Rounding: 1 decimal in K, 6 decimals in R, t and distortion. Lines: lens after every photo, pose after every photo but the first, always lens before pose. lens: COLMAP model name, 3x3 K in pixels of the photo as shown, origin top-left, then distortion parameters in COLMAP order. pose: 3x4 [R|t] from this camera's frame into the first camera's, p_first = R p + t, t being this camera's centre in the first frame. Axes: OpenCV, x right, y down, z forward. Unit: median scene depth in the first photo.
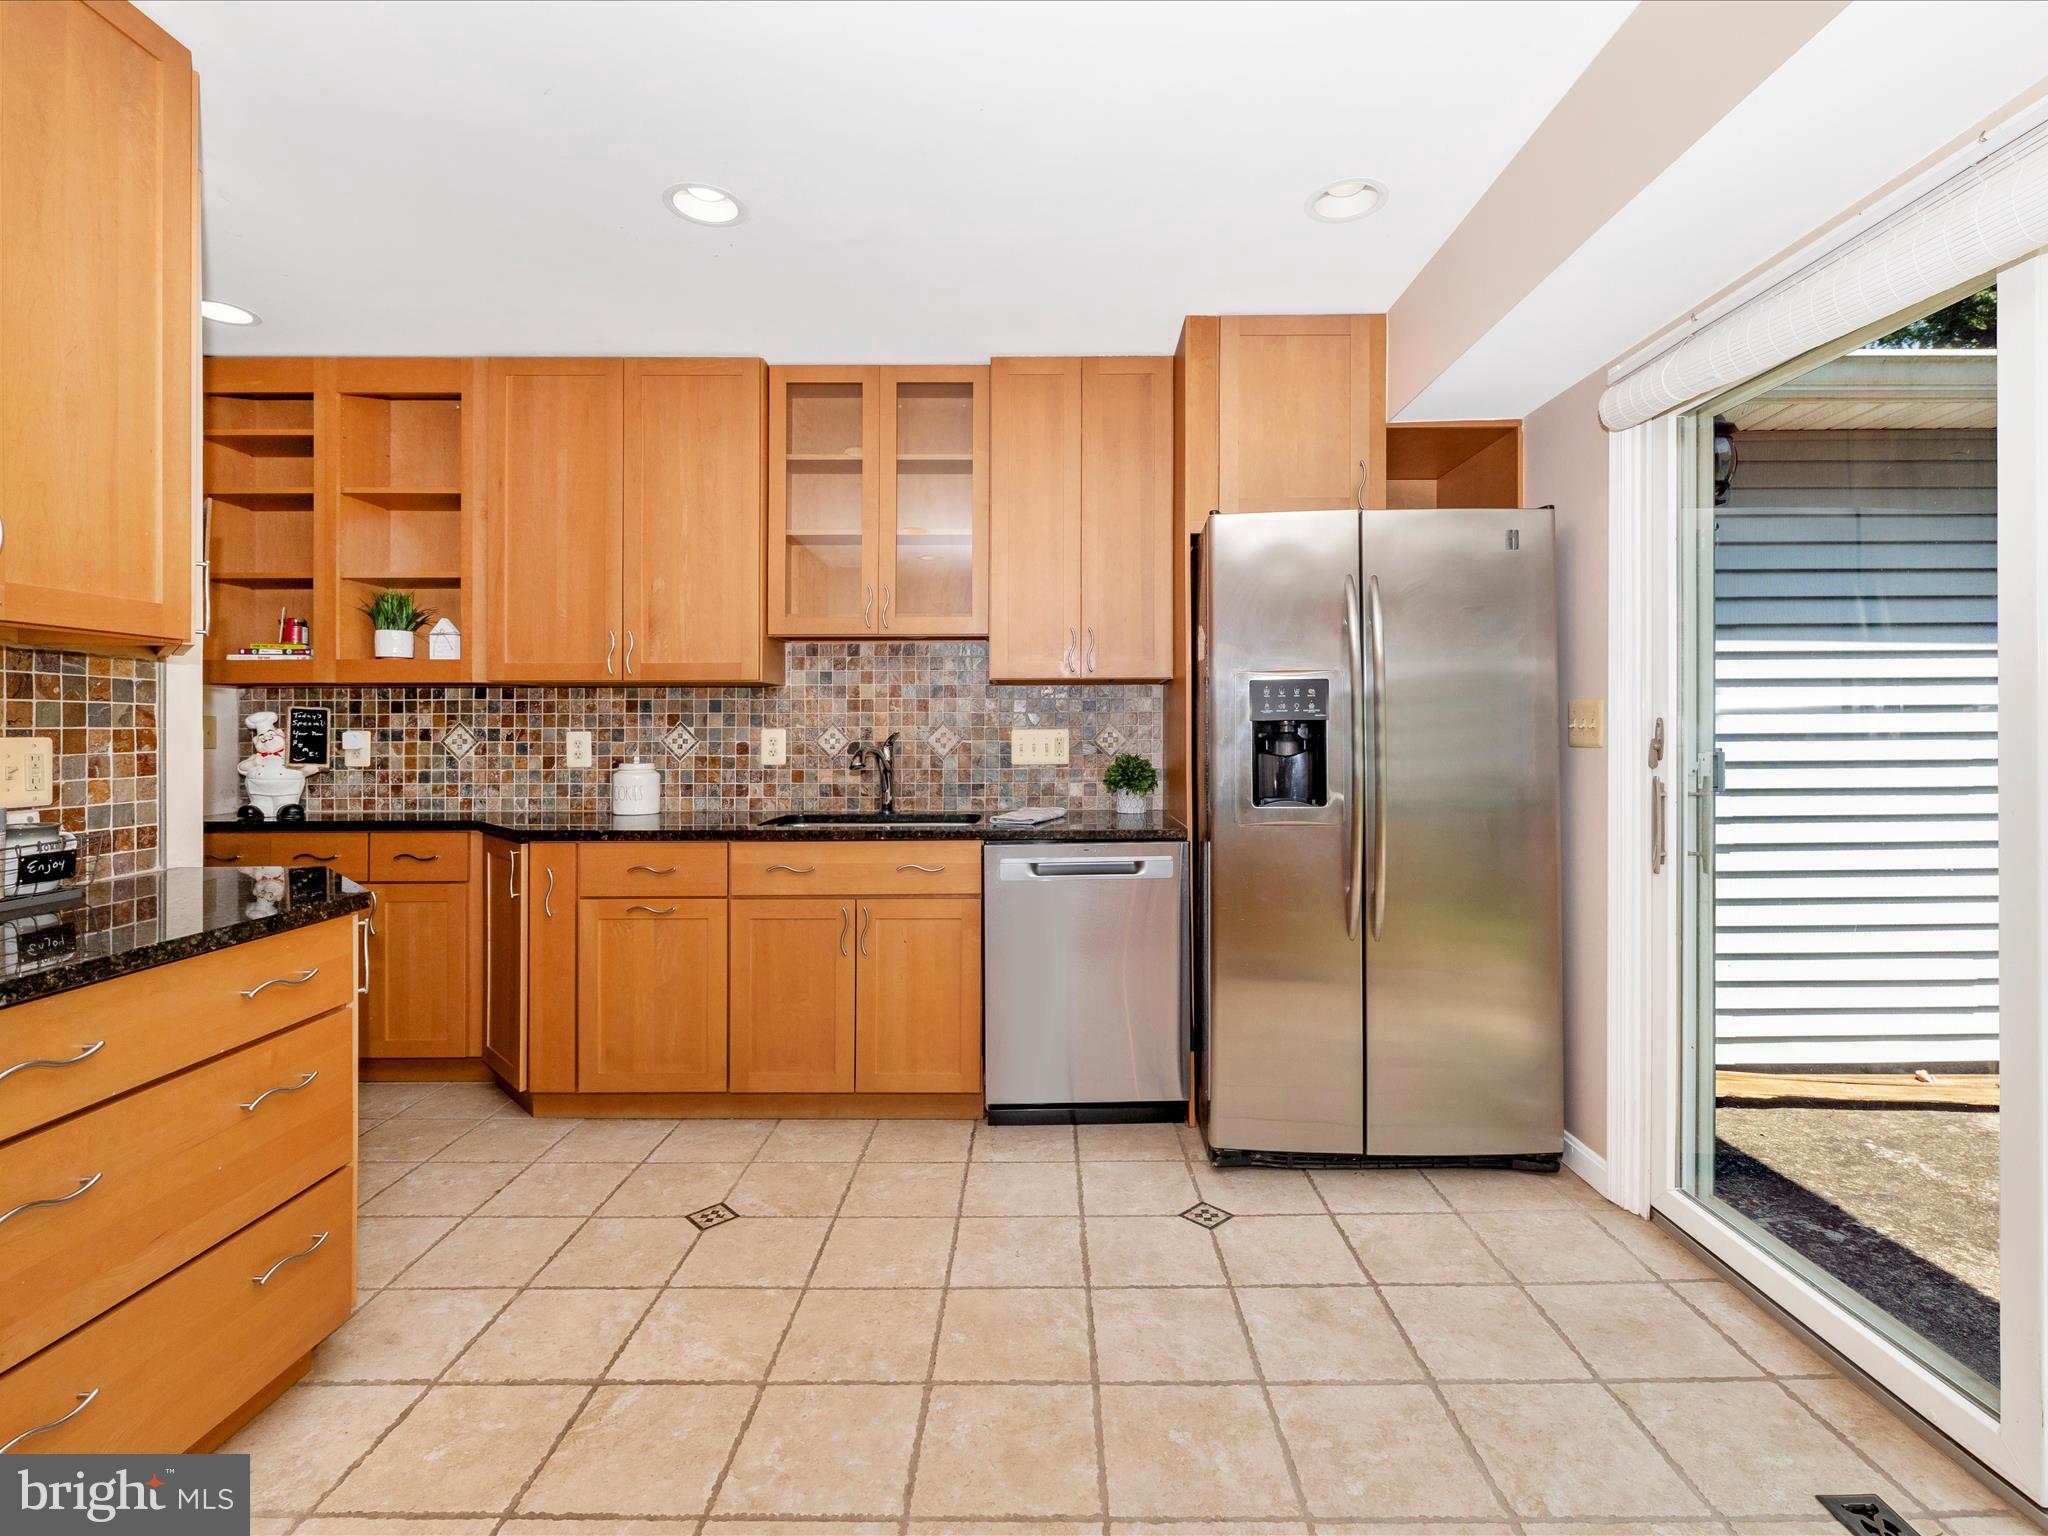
lens RADIAL K [[972.4, 0, 1034.6], [0, 972.4, 735.9], [0, 0, 1]] dist [-0.000845, 0.000745]
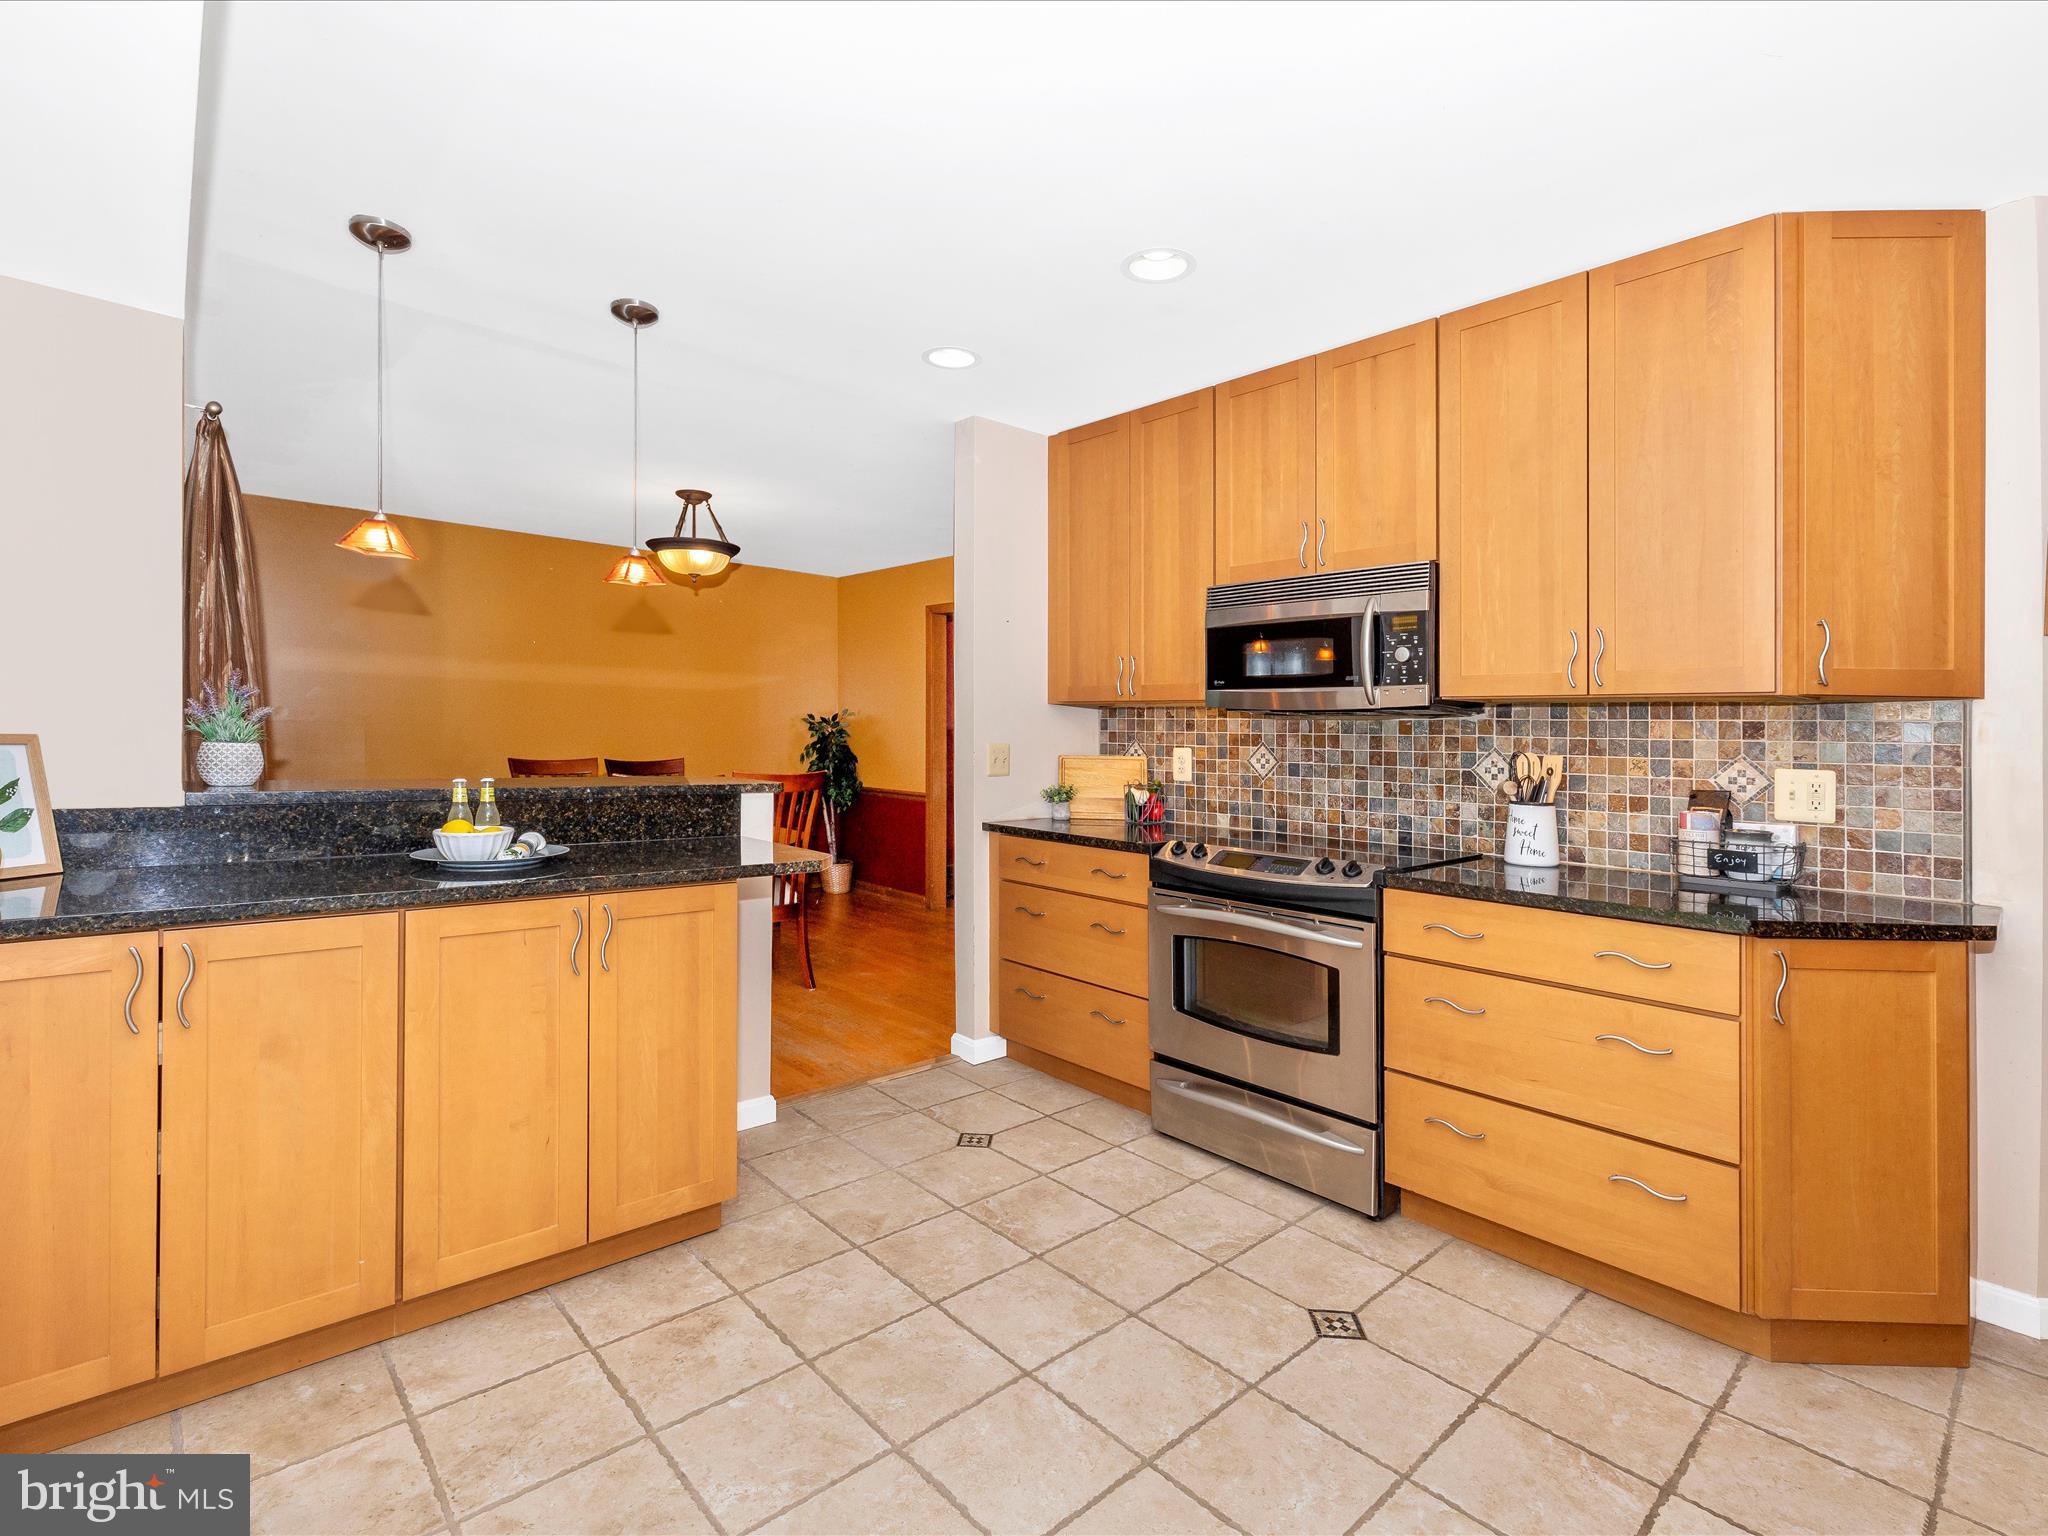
lens RADIAL K [[972.4, 0, 1034.6], [0, 972.4, 735.9], [0, 0, 1]] dist [-0.000845, 0.000745]
pose [[-0.725911, -0.010998, -0.687701, 0.324984], [-0.022262, 0.999724, 0.007511, -0.016455], [0.687428, 0.020762, -0.725955, 0.659044]]
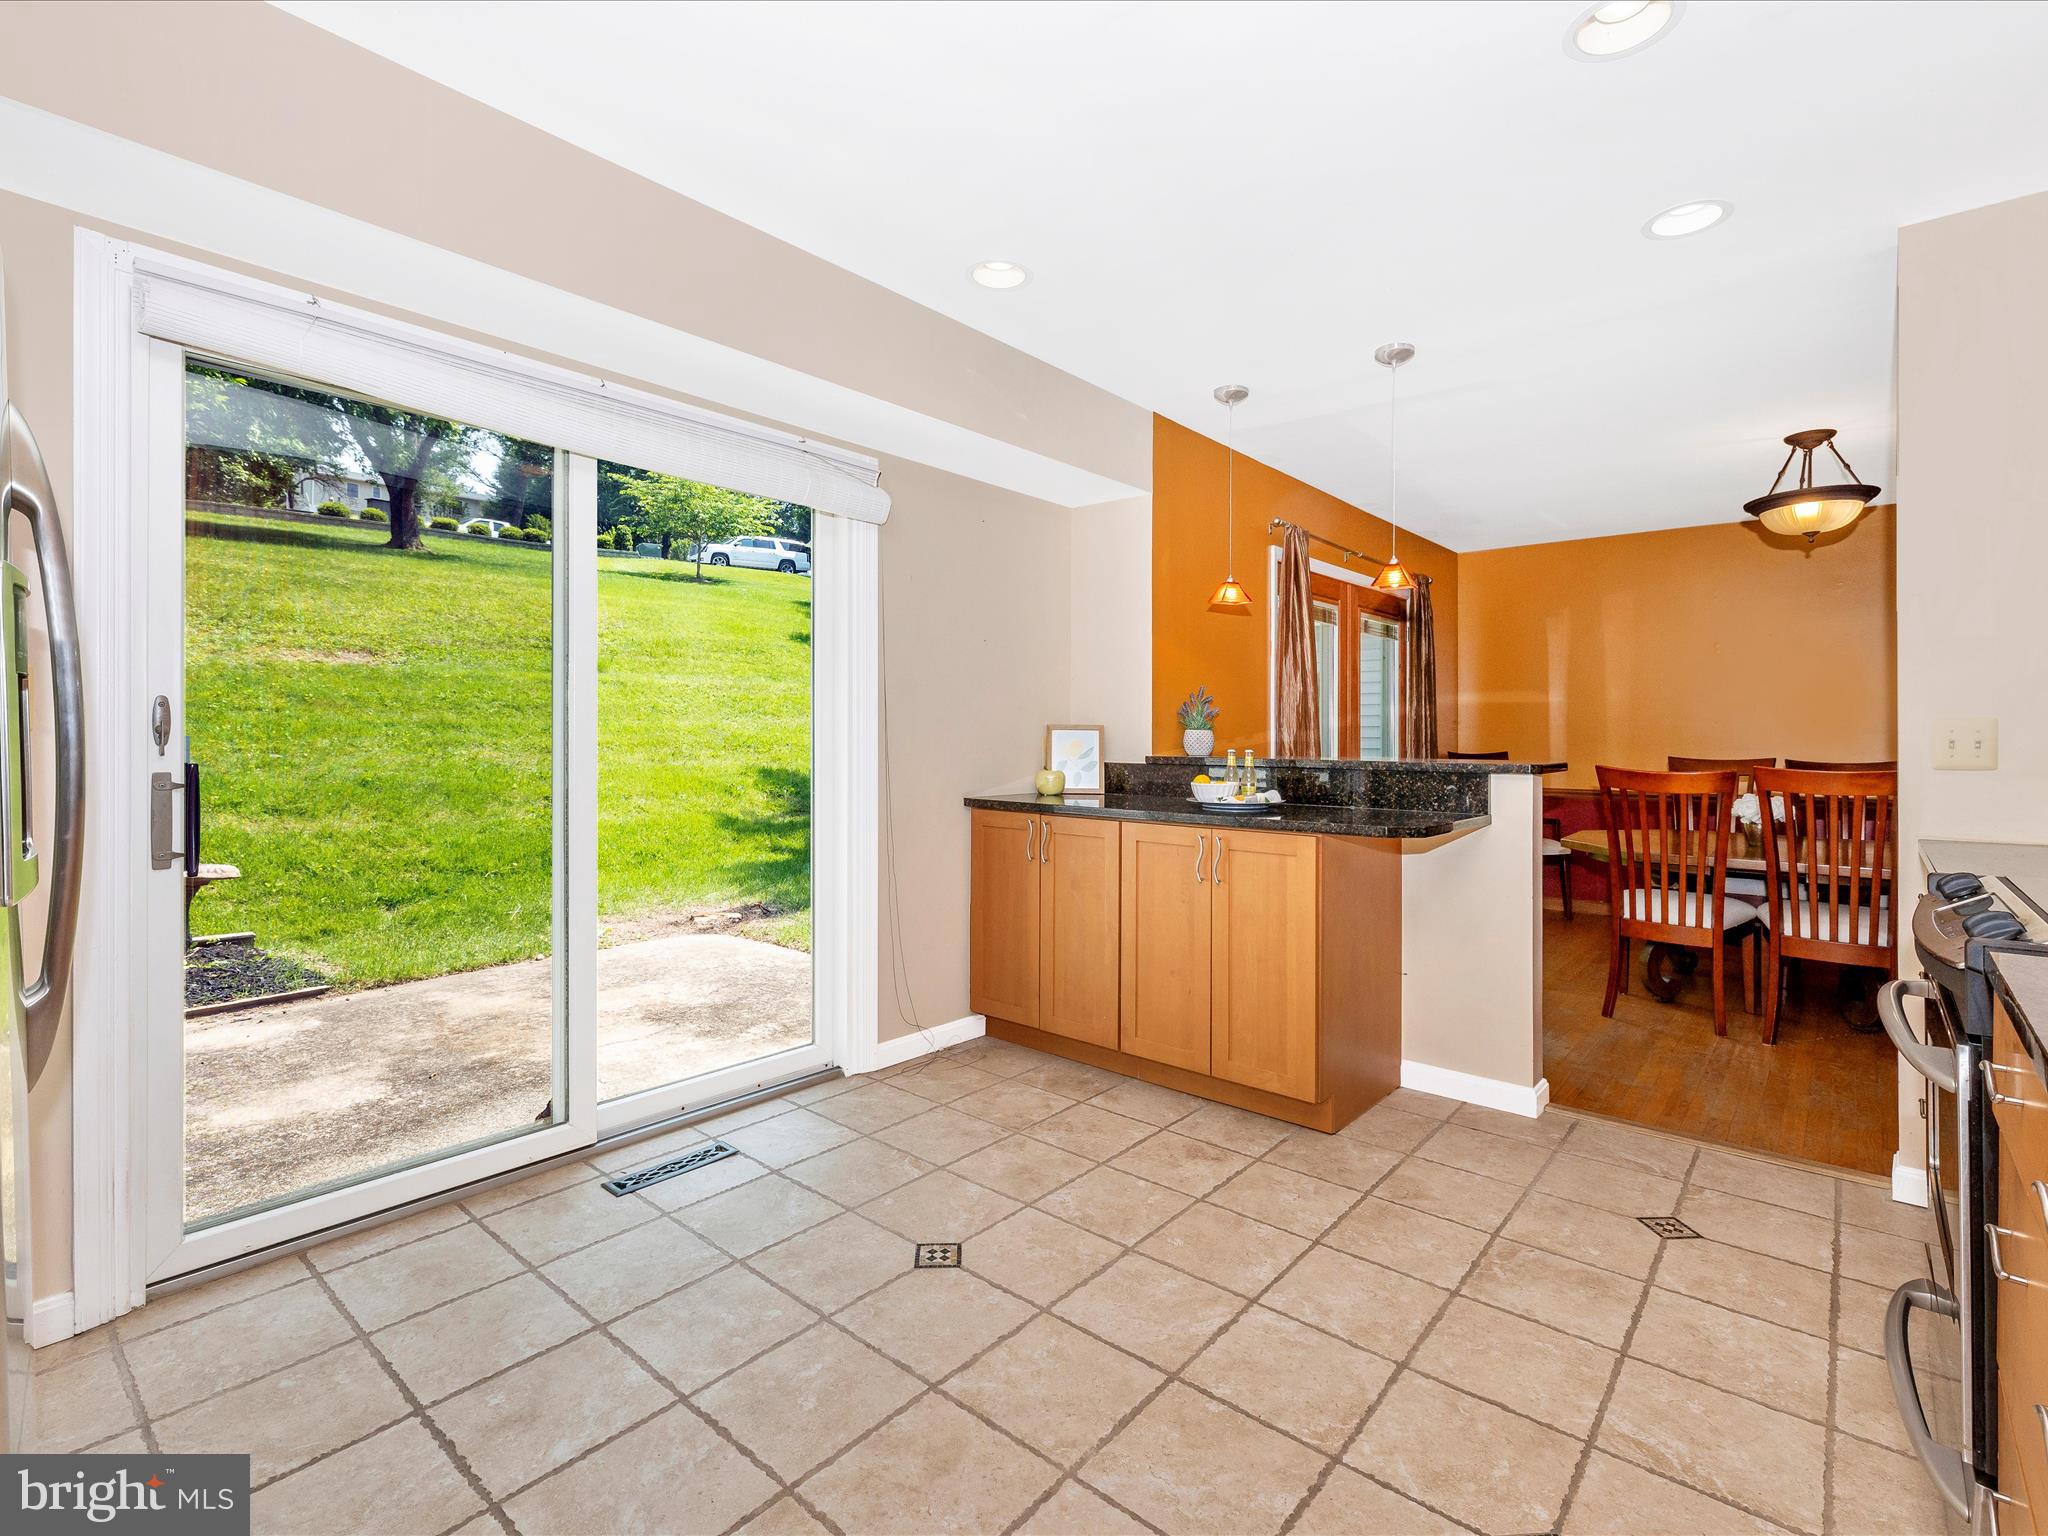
lens RADIAL K [[972.4, 0, 1034.6], [0, 972.4, 735.9], [0, 0, 1]] dist [-0.000845, 0.000745]
pose [[-0.773206, 0.001219, 0.634153, -0.332772], [0.003760, 0.999989, 0.002662, 0.009521], [-0.634143, 0.004443, -0.773203, 0.796596]]
